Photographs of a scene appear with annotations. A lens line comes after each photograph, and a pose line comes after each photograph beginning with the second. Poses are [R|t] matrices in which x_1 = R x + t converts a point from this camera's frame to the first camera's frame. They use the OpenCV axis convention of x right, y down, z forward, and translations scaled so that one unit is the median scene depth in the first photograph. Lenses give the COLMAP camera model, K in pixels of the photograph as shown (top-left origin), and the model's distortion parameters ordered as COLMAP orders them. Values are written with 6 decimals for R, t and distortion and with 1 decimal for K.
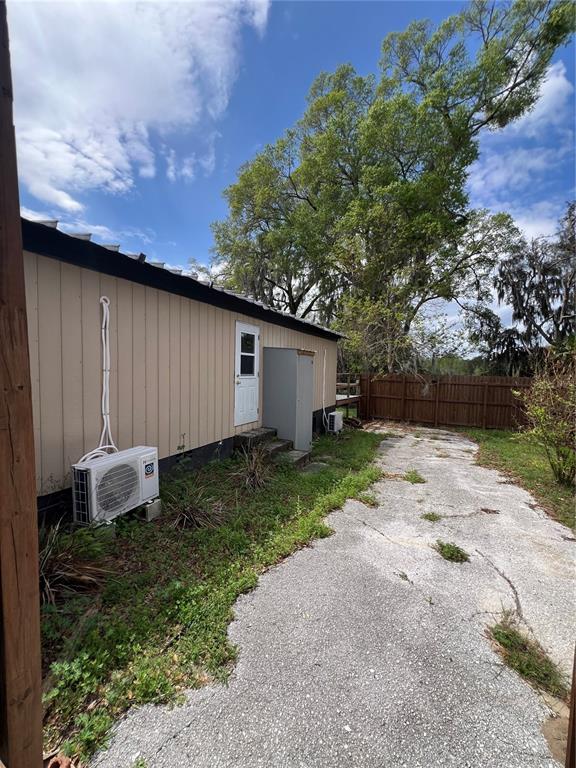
lens RADIAL K [[312.3, 0, 289.9], [0, 312.3, 383.4], [0, 0, 1]] dist [-0.000514, 0.001509]
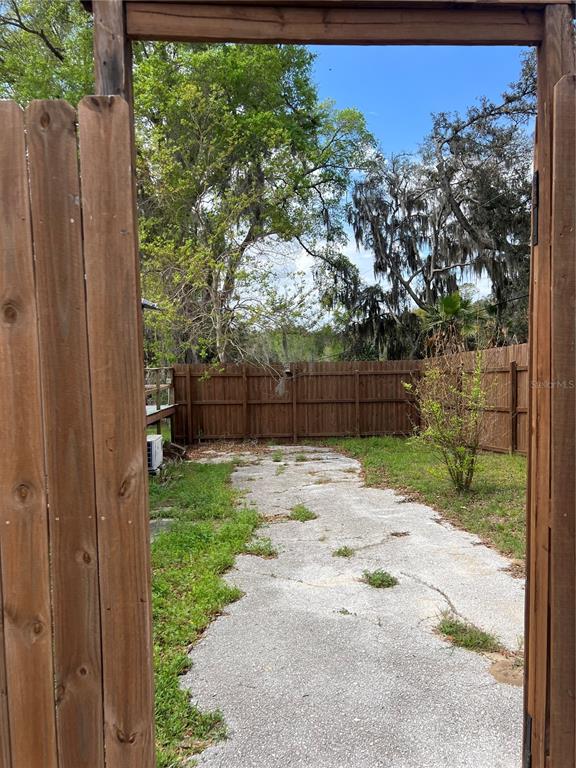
lens RADIAL K [[580.5, 0, 284.6], [0, 580.5, 381.5], [0, 0, 1]] dist [0.060082, -0.065933]
pose [[0.891395, -0.064321, 0.448640, -0.112134], [0.063036, 0.997852, 0.017816, -0.014139], [-0.448822, 0.012400, 0.893535, -0.091706]]
